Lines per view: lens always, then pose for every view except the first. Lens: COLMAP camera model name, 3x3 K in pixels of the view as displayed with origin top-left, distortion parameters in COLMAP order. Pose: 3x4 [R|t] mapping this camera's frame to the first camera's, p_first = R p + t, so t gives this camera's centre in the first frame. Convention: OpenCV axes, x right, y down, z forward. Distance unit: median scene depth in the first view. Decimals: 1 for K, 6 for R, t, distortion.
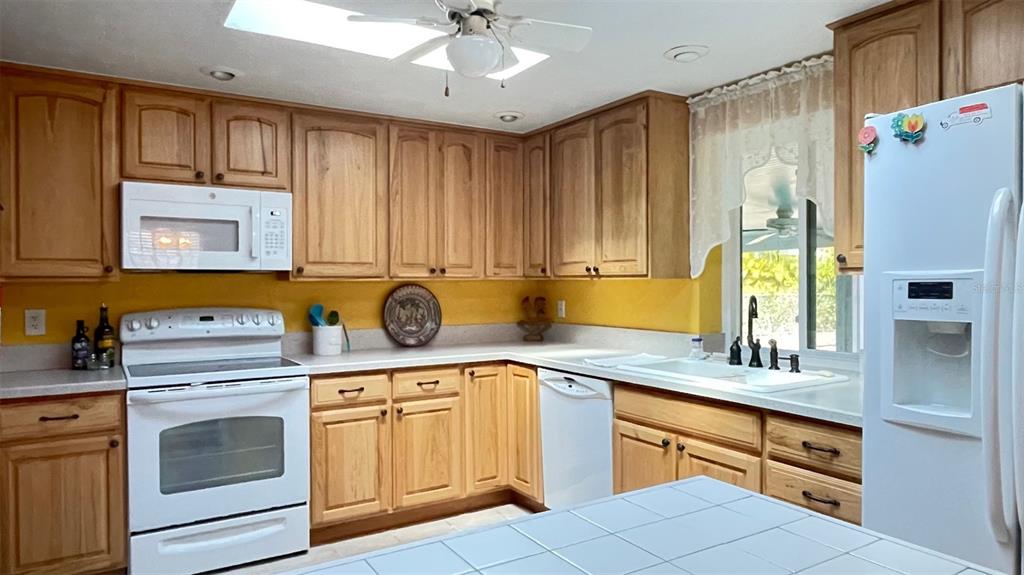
lens RADIAL K [[664.2, 0, 518.1], [0, 664.2, 286.2], [0, 0, 1]] dist [-0.001896, -0.001582]
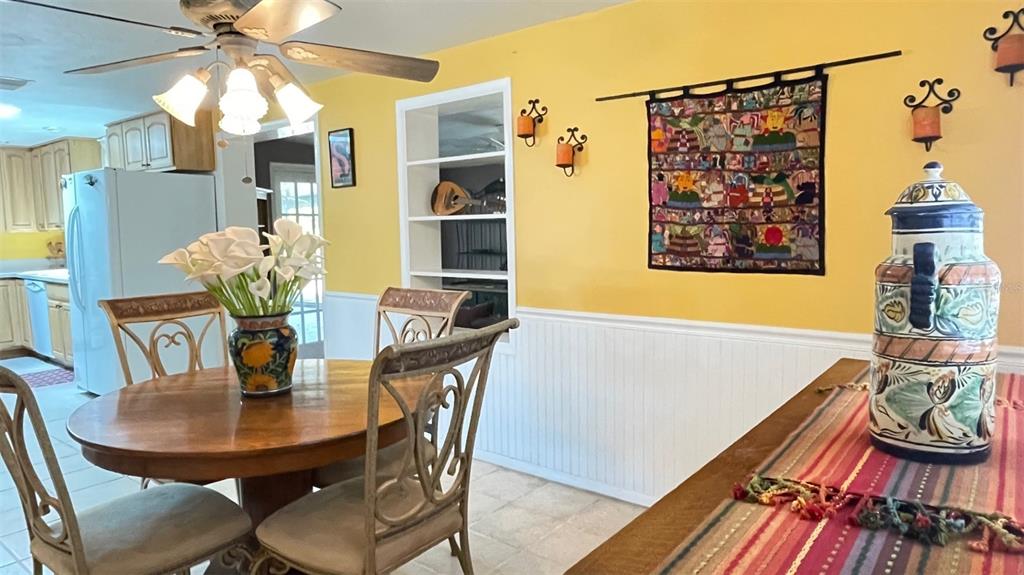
lens RADIAL K [[653.0, 0, 527.3], [0, 653.0, 286.6], [0, 0, 1]] dist [-0.008543, -0.001711]
pose [[0.941568, -0.047969, 0.333391, 0.835308], [0.018615, 0.995705, 0.090691, 0.002513], [-0.336309, -0.079186, 0.938417, -1.344672]]
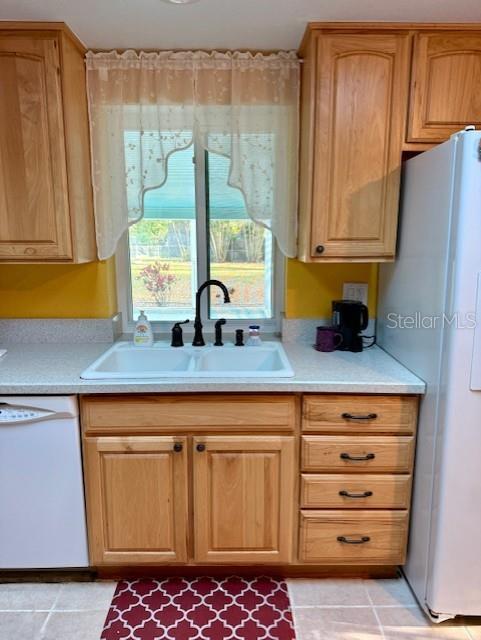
lens RADIAL K [[465.3, 0, 240.2], [0, 465.3, 320.4], [0, 0, 1]] dist [0.008666, -0.005841]
pose [[0.516835, -0.145152, 0.843690, -0.214575], [0.004031, 0.985923, 0.167153, -0.039925], [-0.856075, -0.082989, 0.510145, 0.514507]]
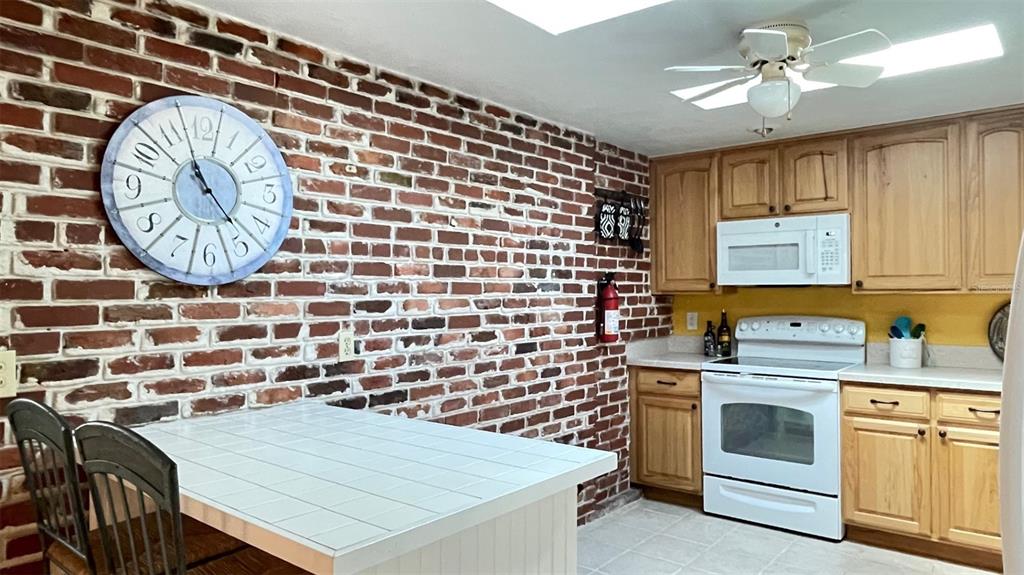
lens RADIAL K [[653.0, 0, 513.8], [0, 653.0, 288.8], [0, 0, 1]] dist [-0.008543, -0.001711]
pose [[0.304648, -0.002348, -0.952462, 0.534342], [-0.001096, 0.999995, -0.002816, -0.013091], [0.952464, 0.001902, 0.304644, 0.161134]]
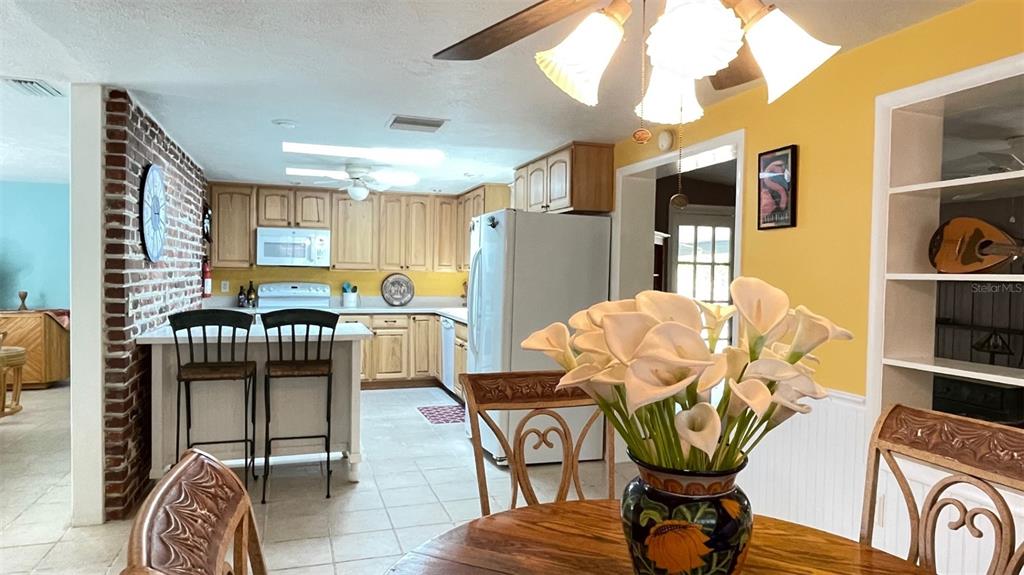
lens RADIAL K [[653.0, 0, 526.2], [0, 653.0, 286.9], [0, 0, 1]] dist [-0.008543, -0.001711]
pose [[0.975357, 0.024535, -0.219266, 0.791789], [-0.021005, 0.999610, 0.018417, -0.009225], [0.219632, -0.013358, 0.975491, -0.984497]]
